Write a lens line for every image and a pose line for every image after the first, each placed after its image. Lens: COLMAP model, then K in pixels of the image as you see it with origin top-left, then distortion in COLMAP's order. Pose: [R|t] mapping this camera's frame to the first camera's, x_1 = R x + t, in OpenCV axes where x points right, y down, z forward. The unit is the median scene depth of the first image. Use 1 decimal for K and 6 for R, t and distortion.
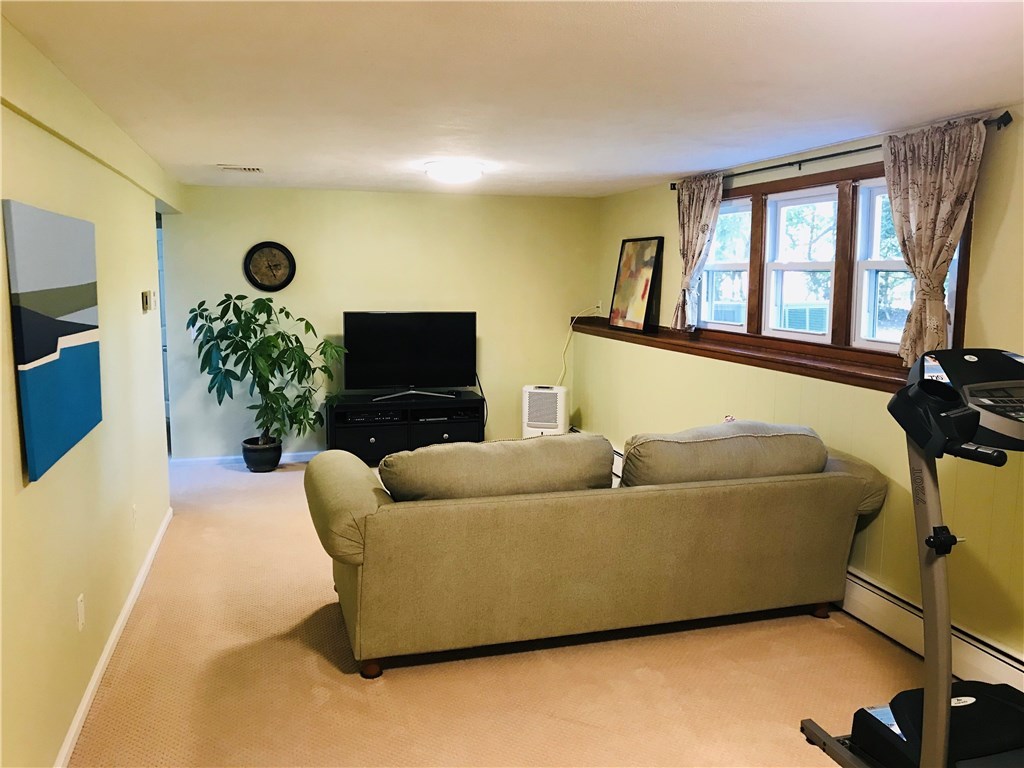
lens RADIAL K [[835.9, 0, 506.5], [0, 835.9, 386.3], [0, 0, 1]] dist [-0.002575, -0.001477]
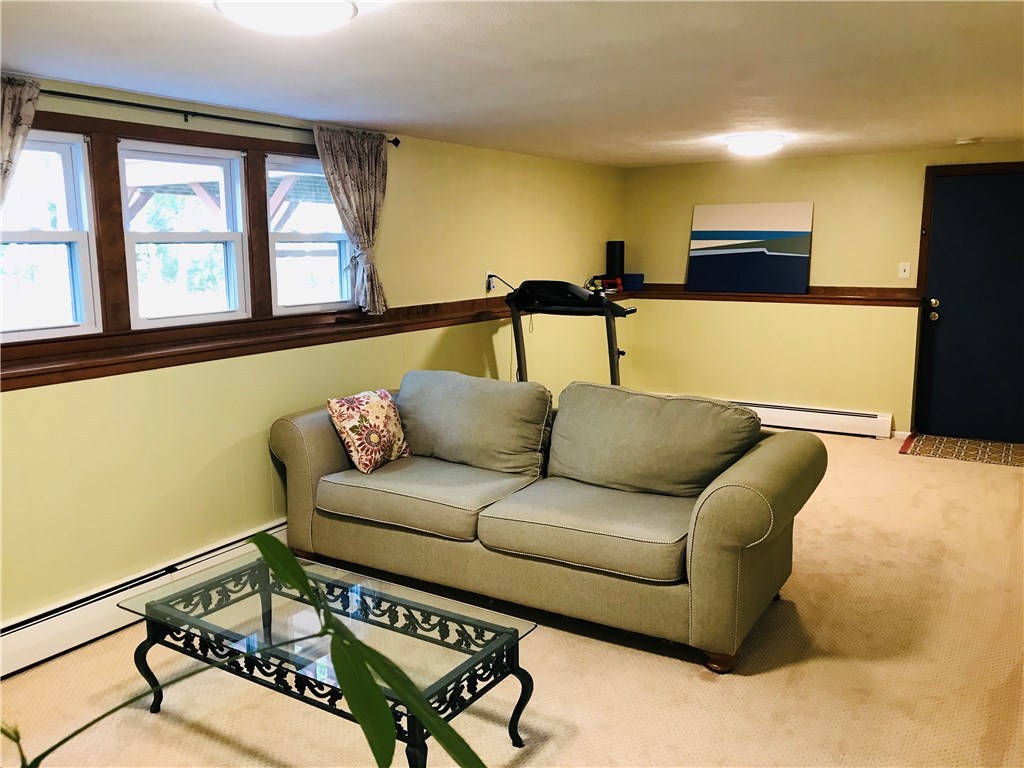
lens RADIAL K [[835.9, 0, 504.7], [0, 835.9, 377.5], [0, 0, 1]] dist [-0.002575, -0.001477]
pose [[-0.660905, -0.136706, 0.737914, -0.516337], [0.095996, 0.959792, 0.263789, -0.204836], [-0.744305, 0.245177, -0.621208, 1.355224]]
